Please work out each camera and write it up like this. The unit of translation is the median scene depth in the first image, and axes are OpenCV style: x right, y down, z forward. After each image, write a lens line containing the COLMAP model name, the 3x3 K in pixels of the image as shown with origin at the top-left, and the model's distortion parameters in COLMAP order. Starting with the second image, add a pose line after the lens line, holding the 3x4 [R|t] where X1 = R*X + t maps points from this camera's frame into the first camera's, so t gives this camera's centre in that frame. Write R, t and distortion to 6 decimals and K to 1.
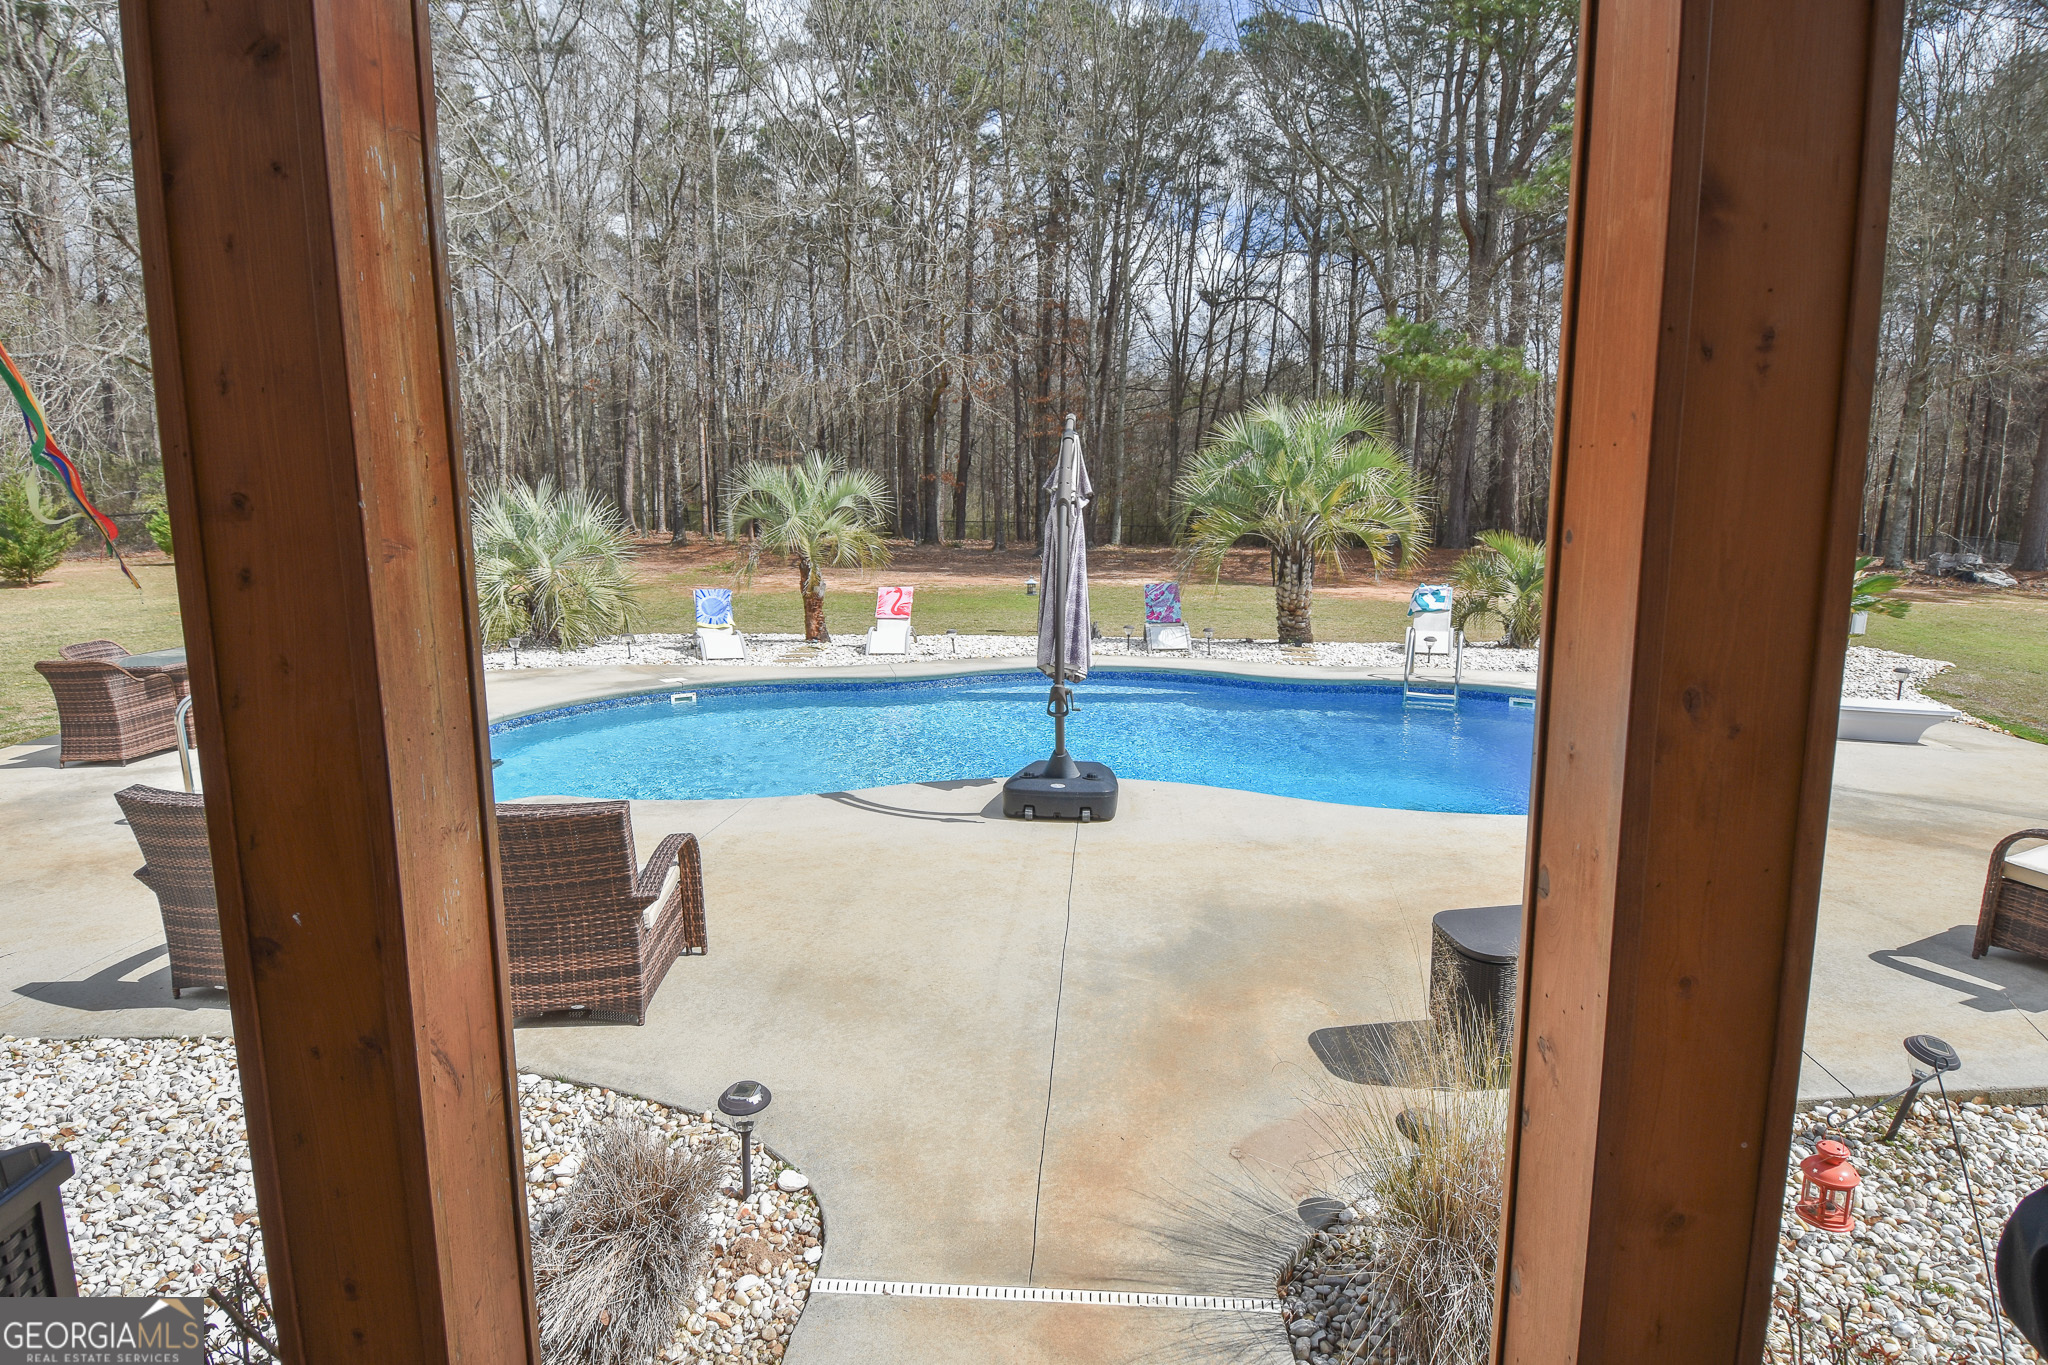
lens RADIAL K [[1101.6, 0, 1026.2], [0, 1101.6, 671.3], [0, 0, 1]] dist [0.051846, -0.057825]
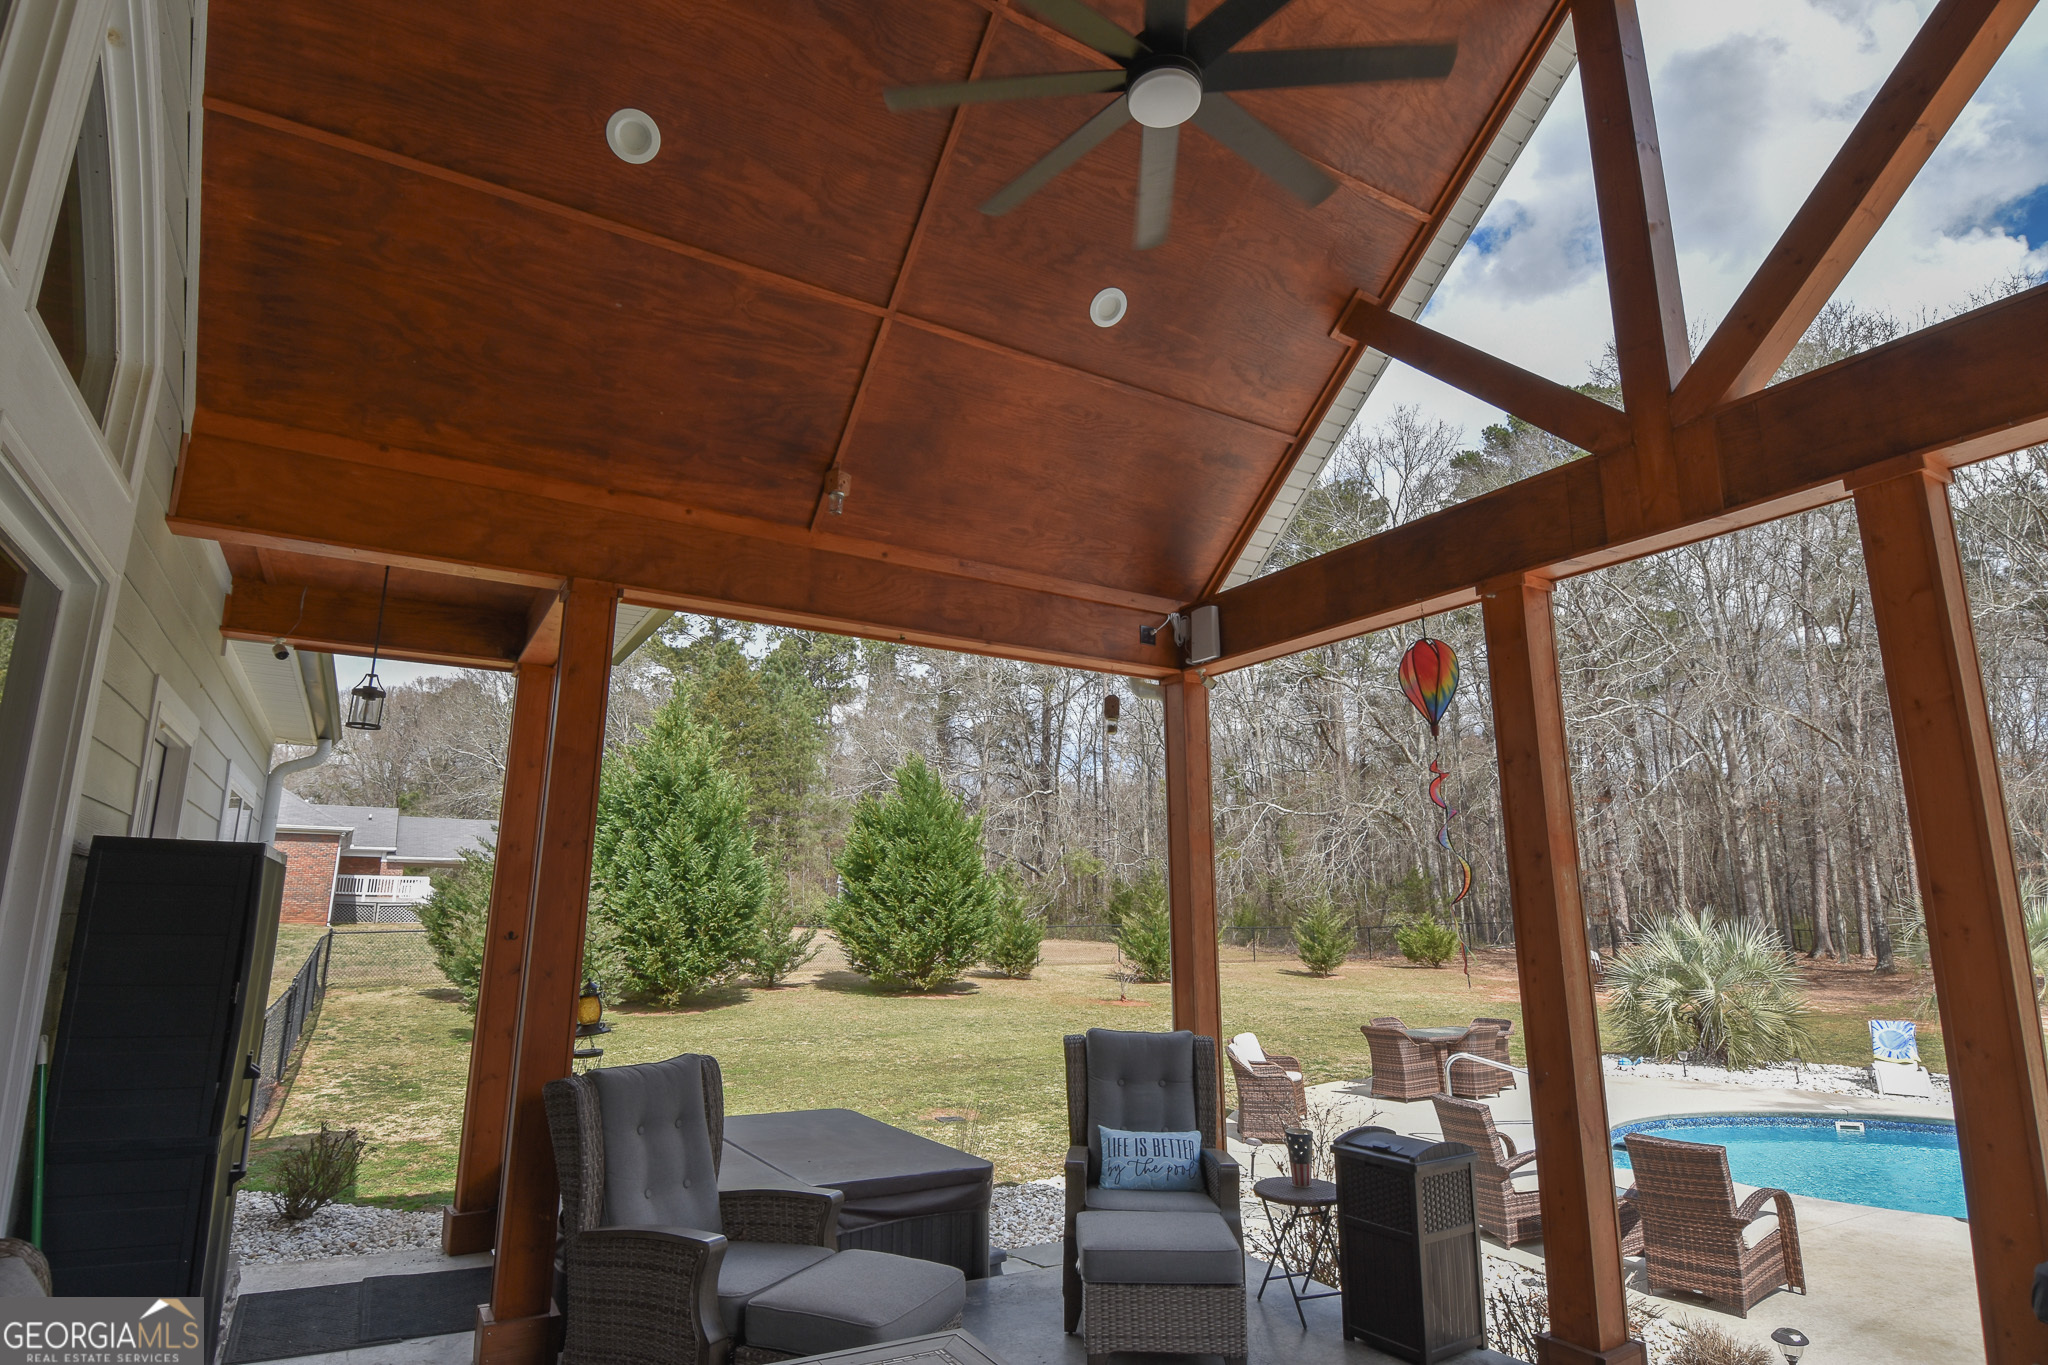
lens RADIAL K [[1066.0, 0, 1021.8], [0, 1066.0, 670.4], [0, 0, 1]] dist [0.059575, -0.063913]
pose [[0.557857, -0.173465, -0.811607, 0.114503], [-0.136254, 0.945502, -0.295737, 0.018688], [0.818676, 0.275563, 0.503820, -0.196347]]
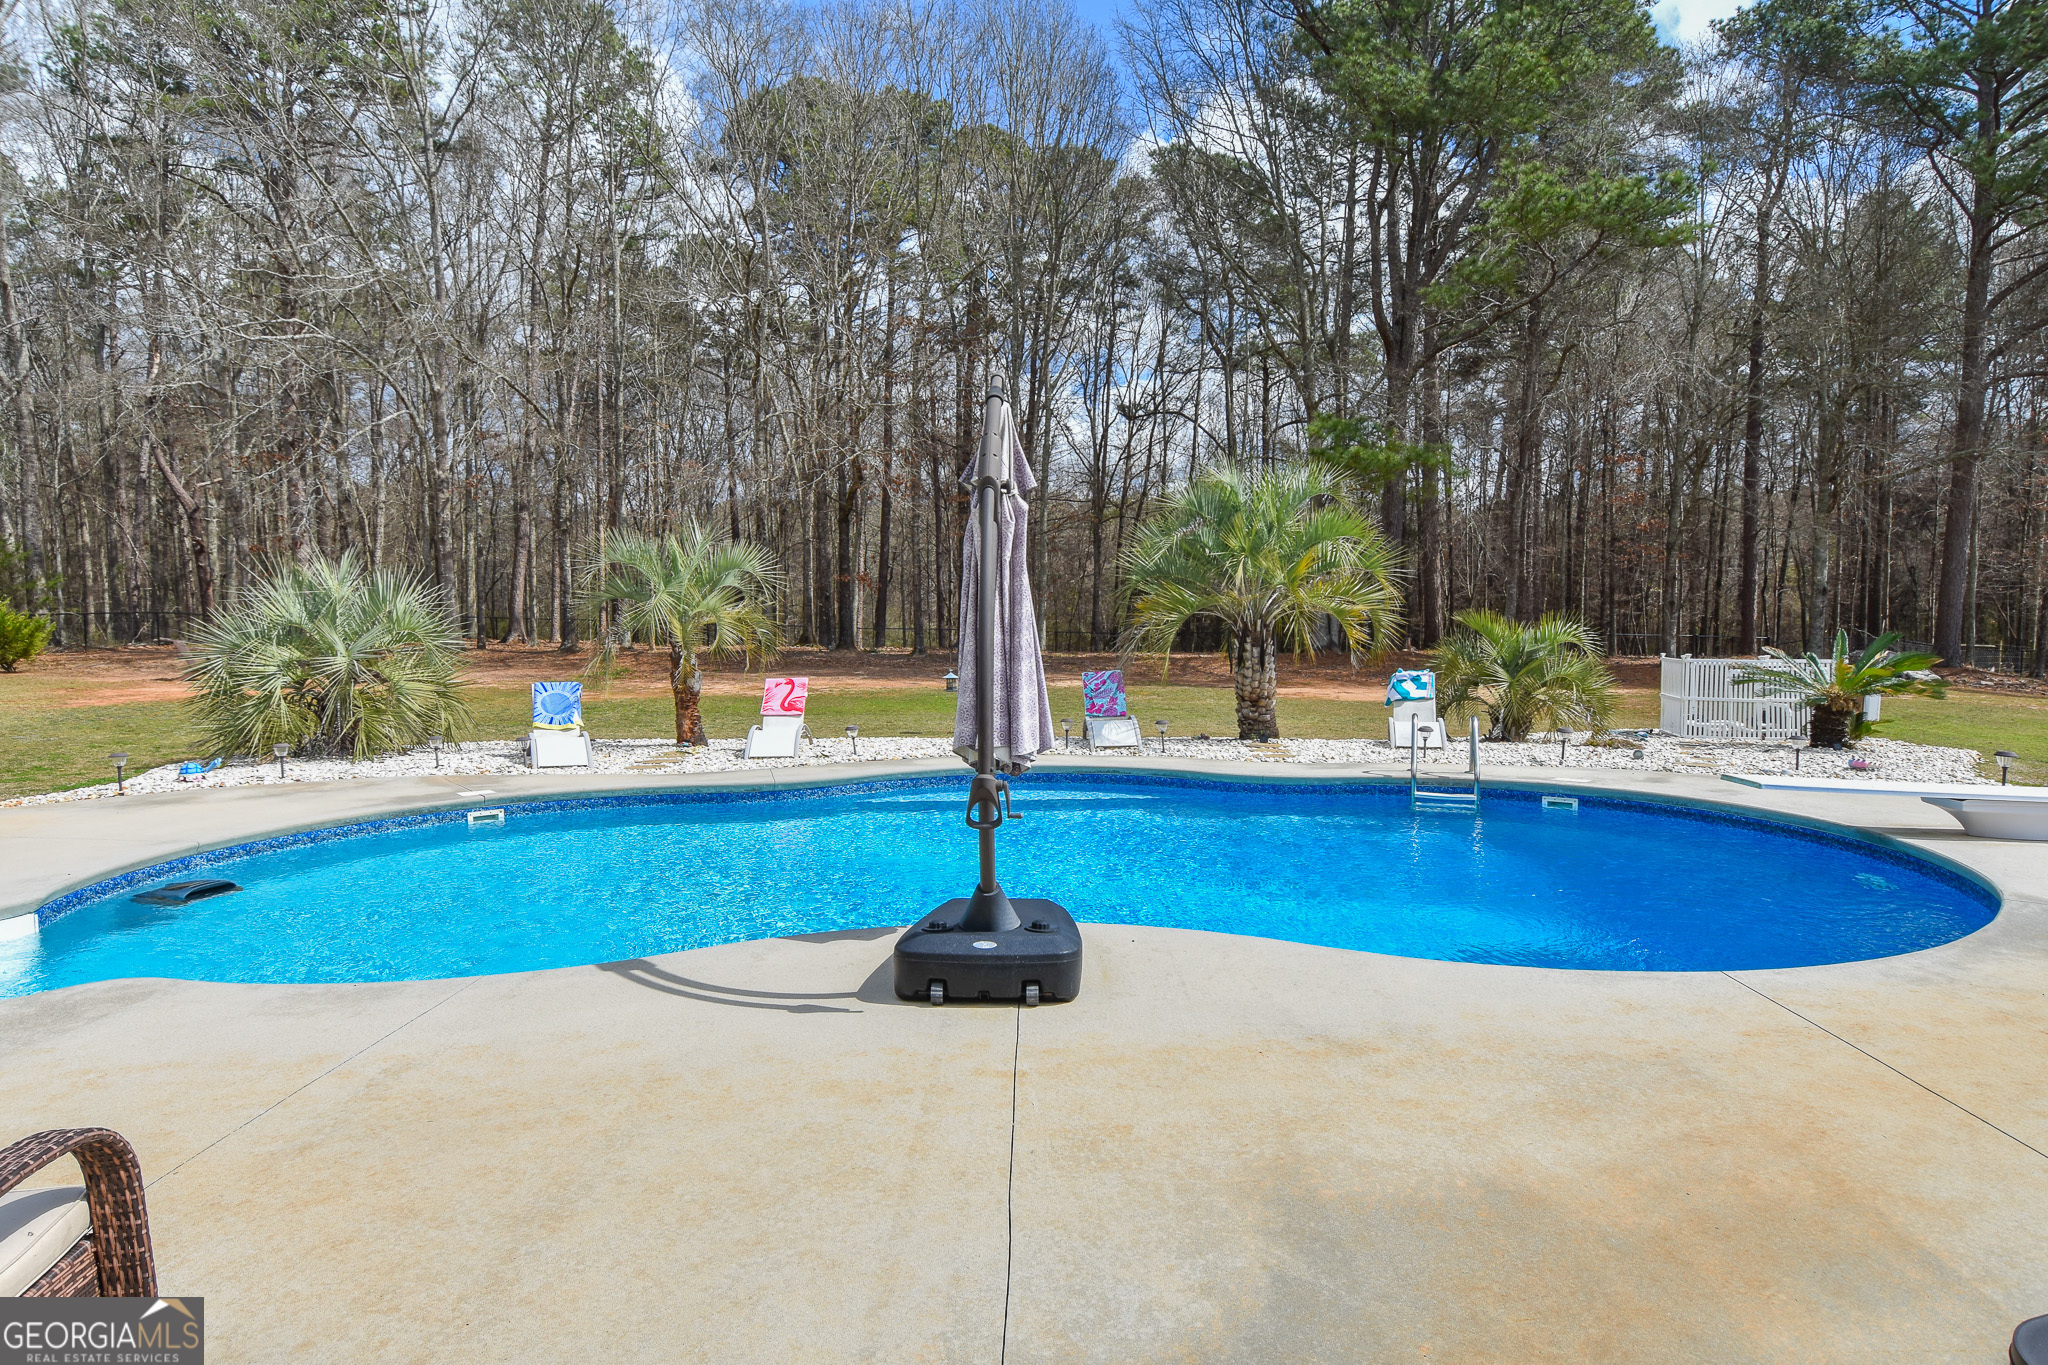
lens RADIAL K [[1087.1, 0, 1033.4], [0, 1087.1, 672.8], [0, 0, 1]] dist [0.051082, -0.055233]
pose [[0.997020, -0.008440, 0.076684, 0.004759], [0.016336, 0.994555, -0.102928, 0.007838], [-0.075397, 0.103874, 0.991729, 0.173343]]
